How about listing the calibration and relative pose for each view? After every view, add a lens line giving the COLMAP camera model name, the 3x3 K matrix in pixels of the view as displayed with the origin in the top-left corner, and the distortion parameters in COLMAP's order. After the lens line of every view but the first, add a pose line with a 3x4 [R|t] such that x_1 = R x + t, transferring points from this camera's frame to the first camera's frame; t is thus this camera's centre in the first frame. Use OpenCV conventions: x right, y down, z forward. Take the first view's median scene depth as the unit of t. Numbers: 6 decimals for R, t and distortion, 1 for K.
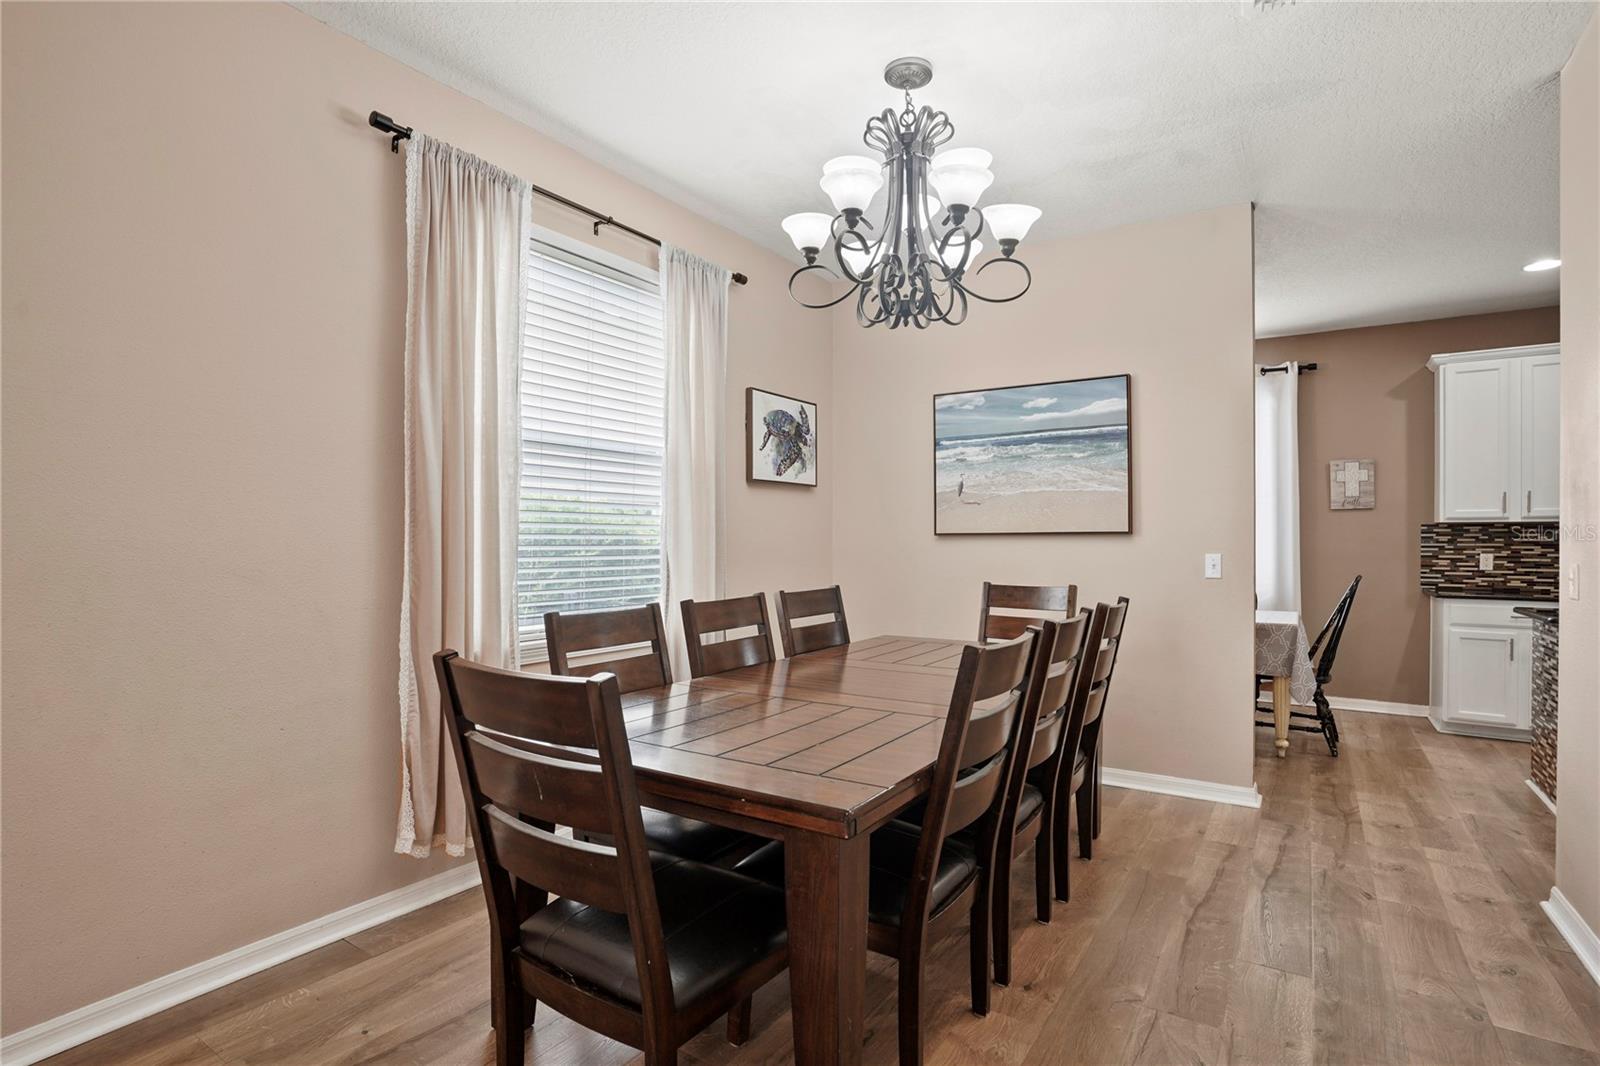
lens RADIAL K [[768.6, 0, 796.2], [0, 768.6, 553.1], [0, 0, 1]] dist [-0.094865, 0.035981]
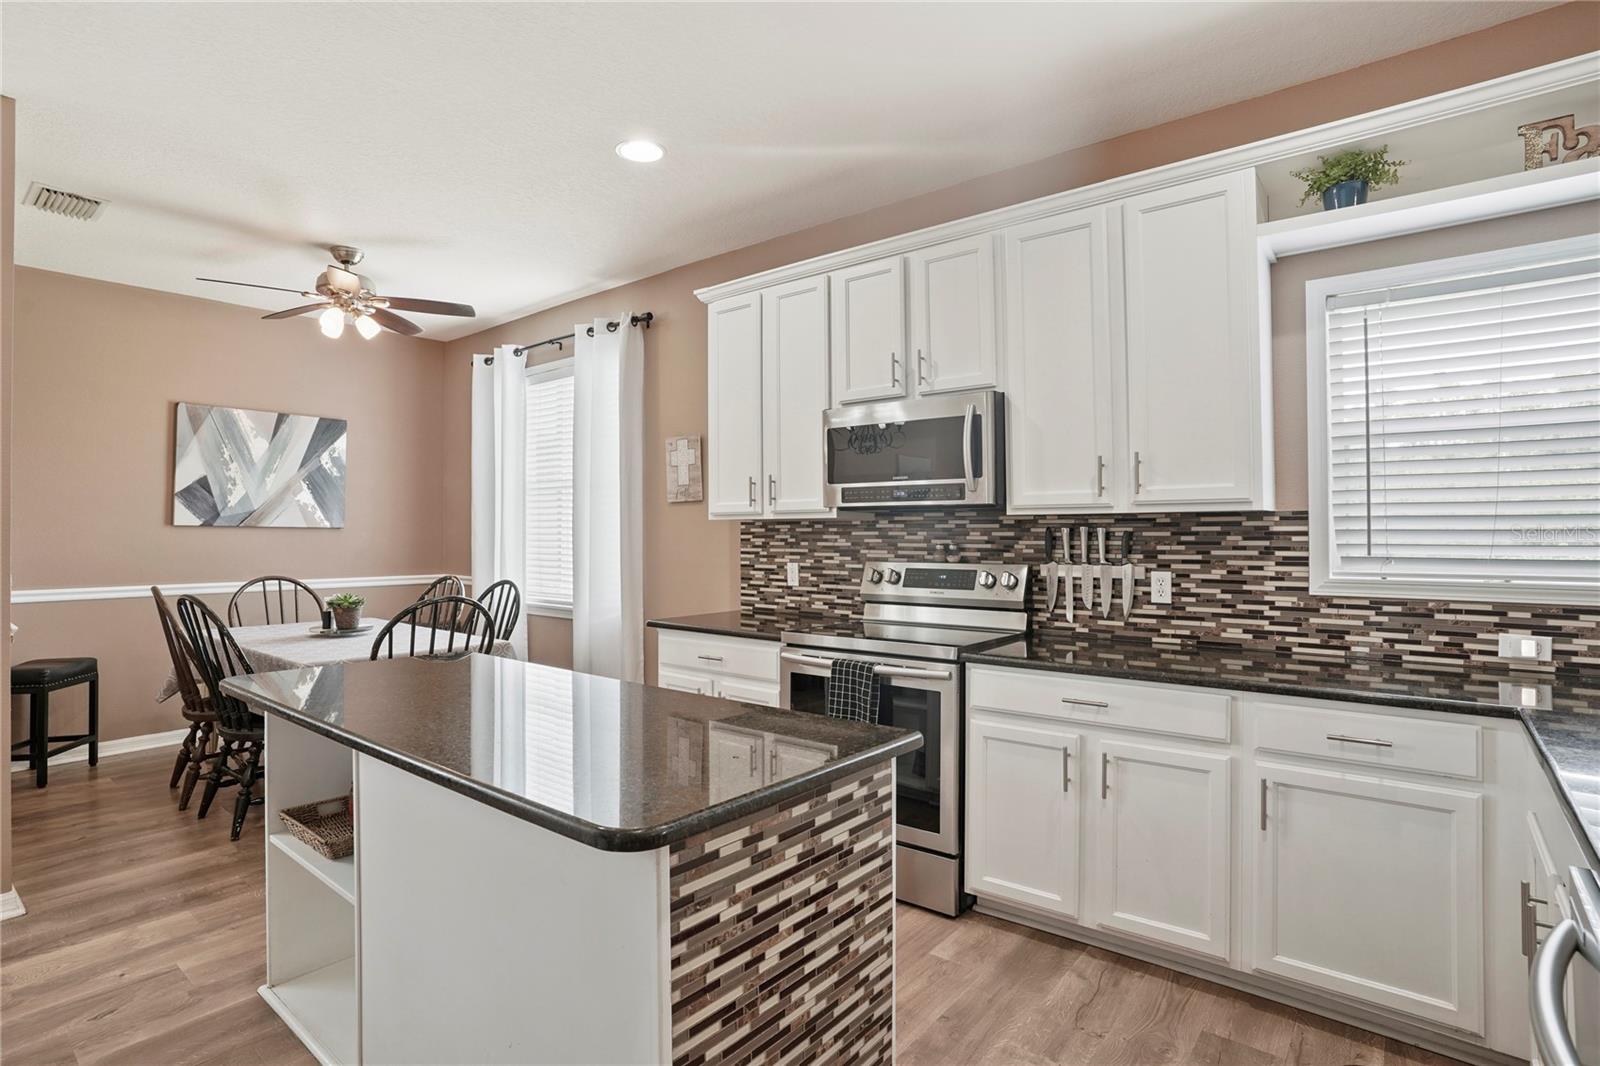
lens RADIAL K [[801.0, 0, 802.8], [0, 801.0, 523.4], [0, 0, 1]] dist [-0.070567, 0.033154]
pose [[0.997787, -0.004611, -0.066326, 1.131173], [0.002714, 0.999585, -0.028663, -0.017186], [0.066430, 0.028419, 0.997386, 0.236377]]
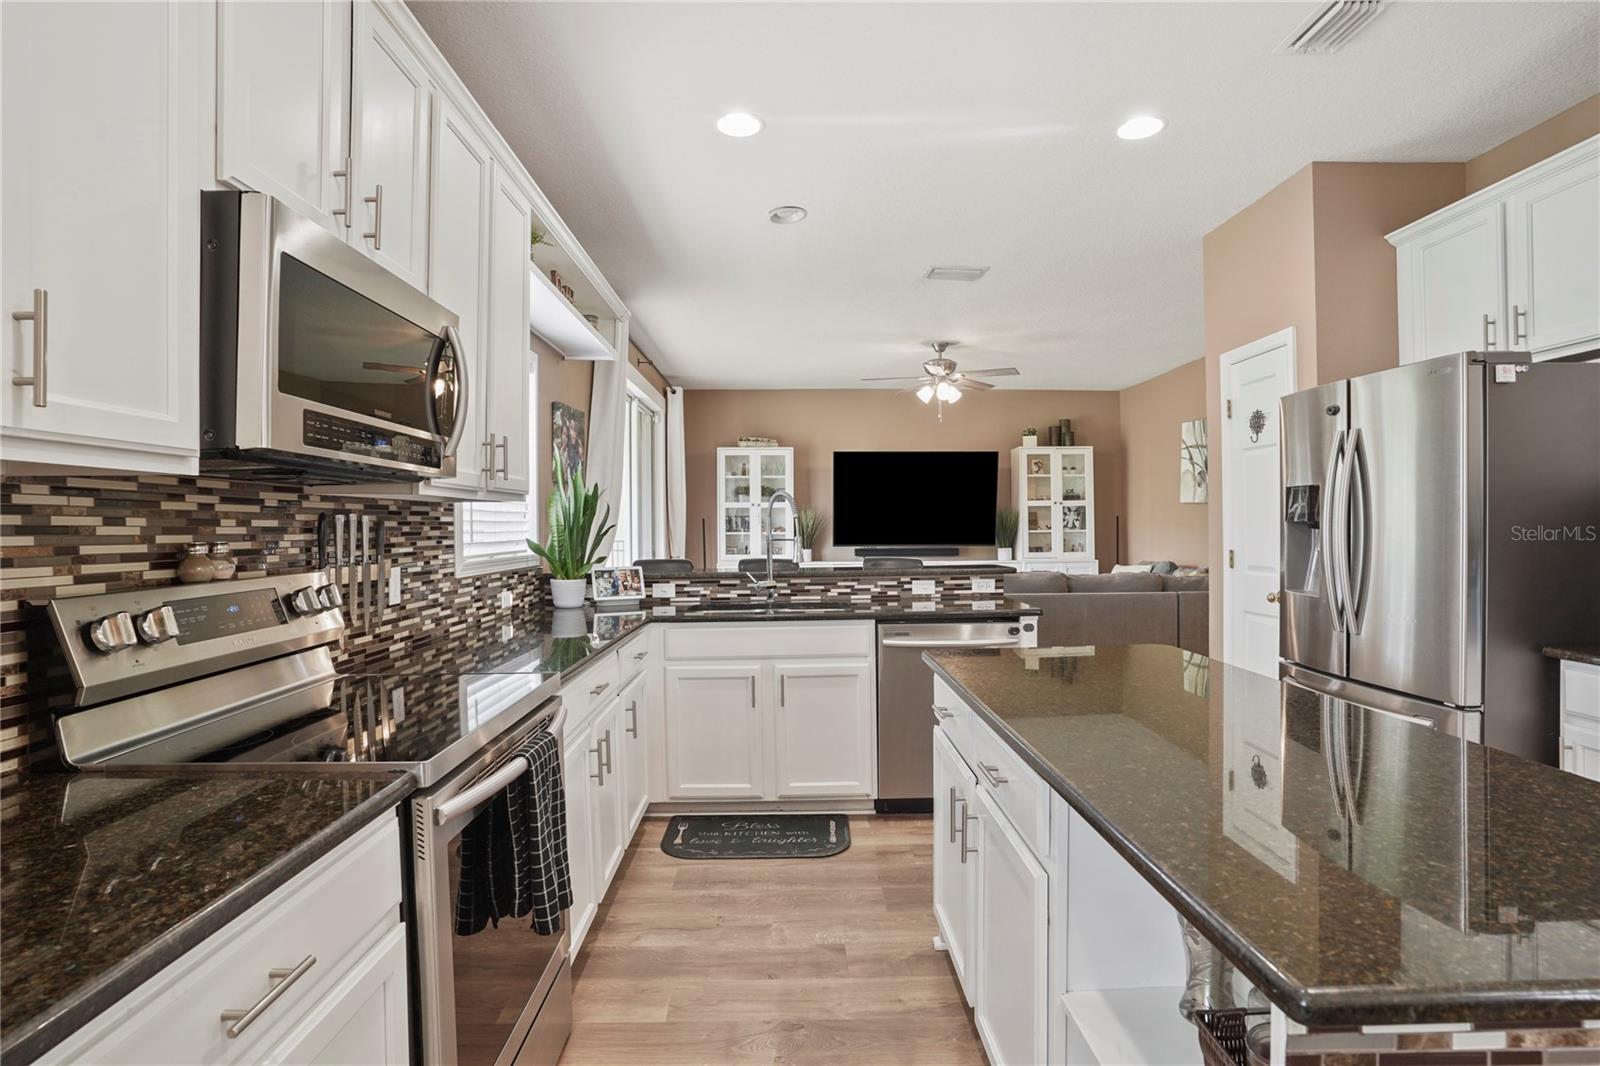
lens RADIAL K [[801.0, 0, 802.8], [0, 801.0, 523.4], [0, 0, 1]] dist [-0.070567, 0.033154]
pose [[-0.582433, 0.005685, 0.812859, 0.764815], [0.022663, 0.999700, 0.009247, -0.025256], [-0.812563, 0.023808, -0.582387, 0.985196]]
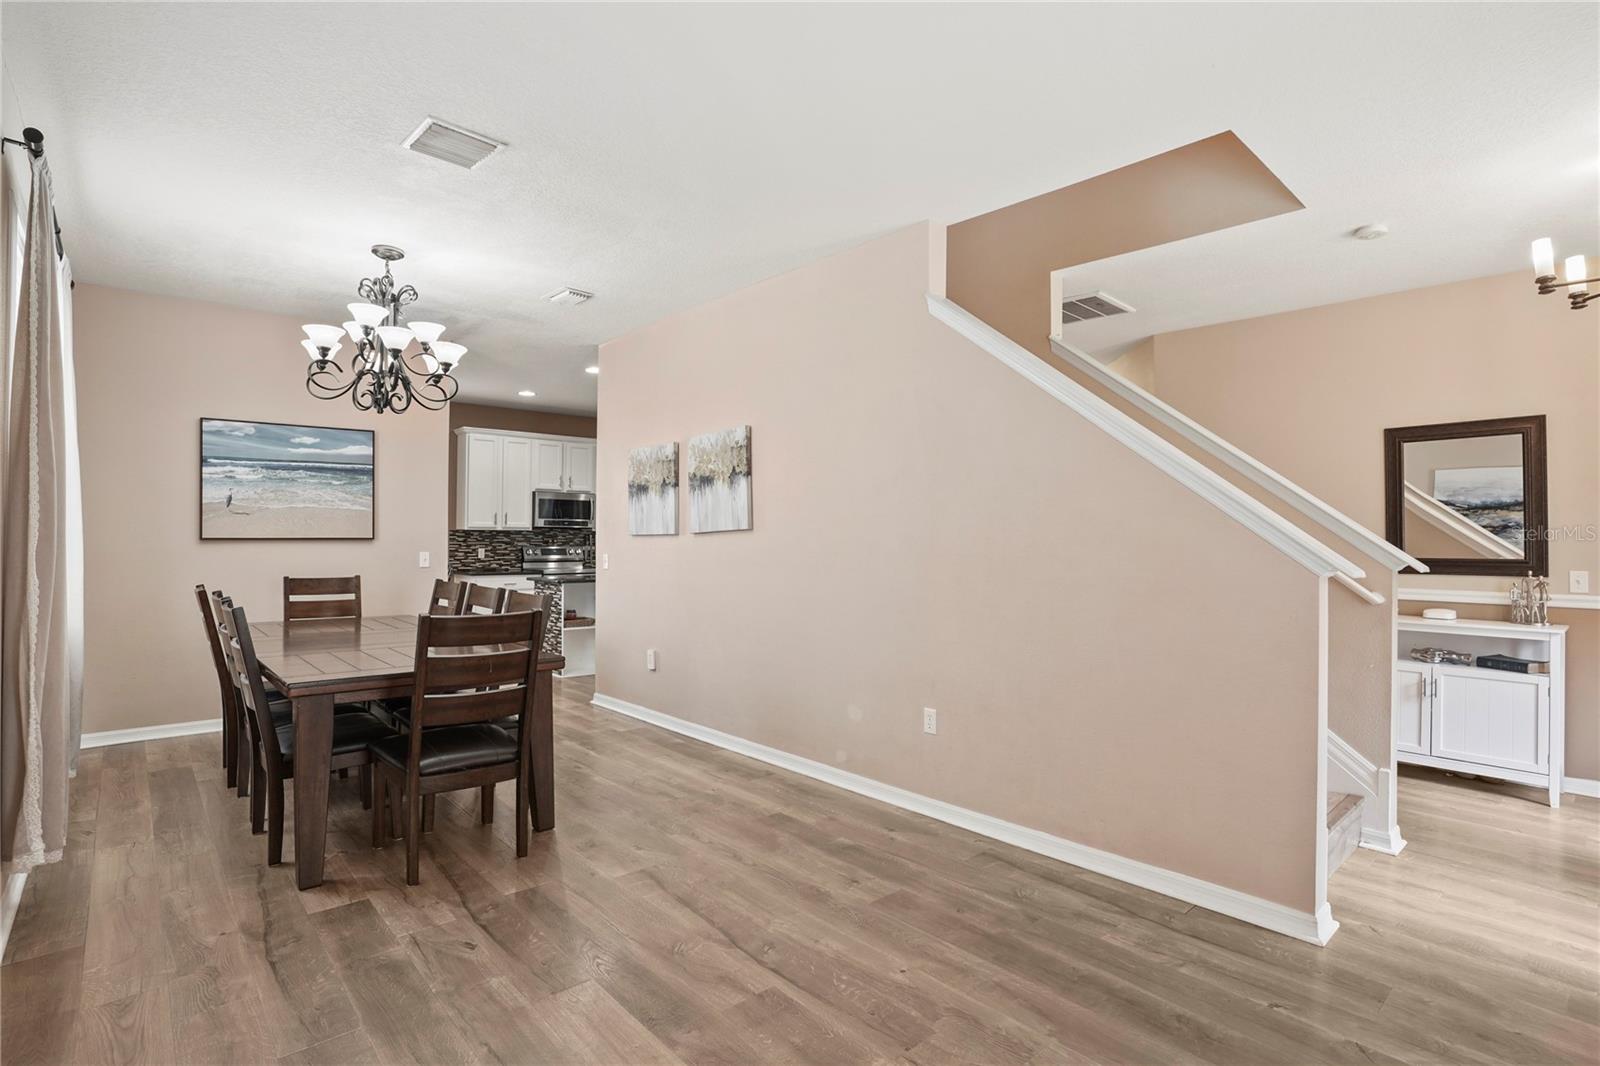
lens RADIAL K [[801.0, 0, 802.8], [0, 801.0, 523.4], [0, 0, 1]] dist [-0.070567, 0.033154]
pose [[0.207282, 0.015154, 0.978164, -0.773283], [0.017519, 0.999662, -0.019200, -0.009879], [-0.978124, 0.021116, 0.206946, -0.124239]]
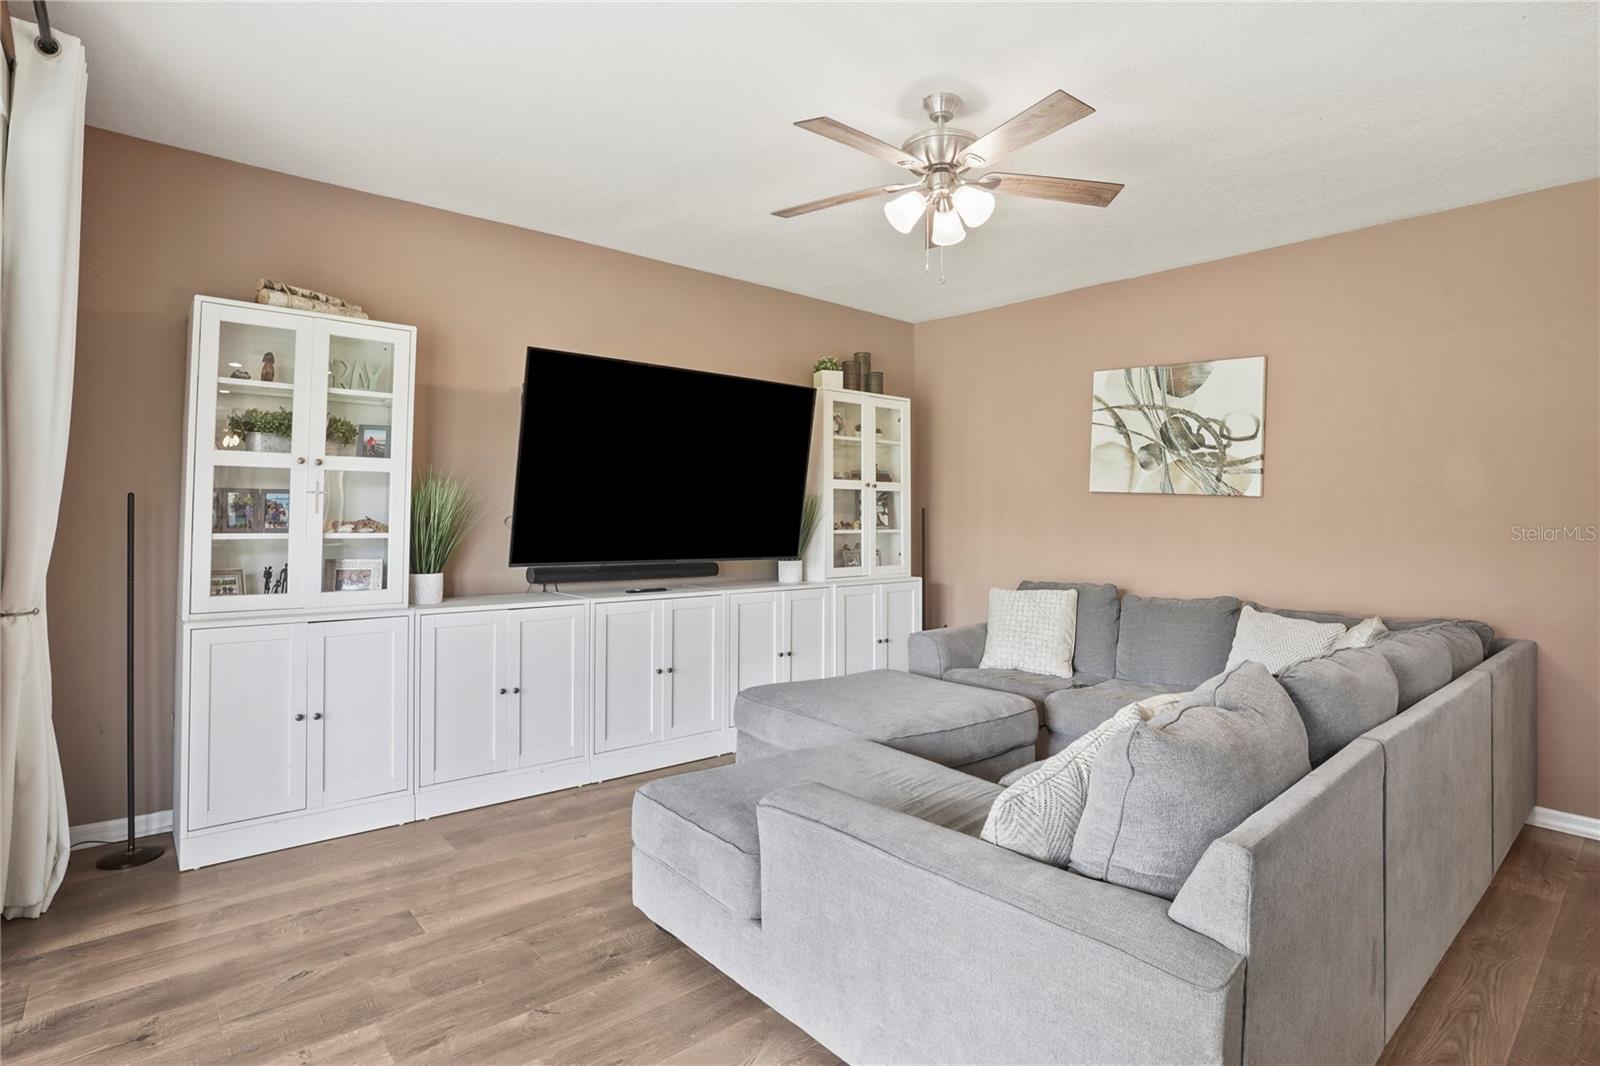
lens RADIAL K [[815.5, 0, 789.3], [0, 815.5, 497.9], [0, 0, 1]] dist [-0.076067, 0.049976]
pose [[-0.967155, -0.008986, 0.254028, 1.800032], [-0.007593, 0.999950, 0.006464, -0.031074], [-0.254073, 0.004323, -0.967175, 0.543050]]
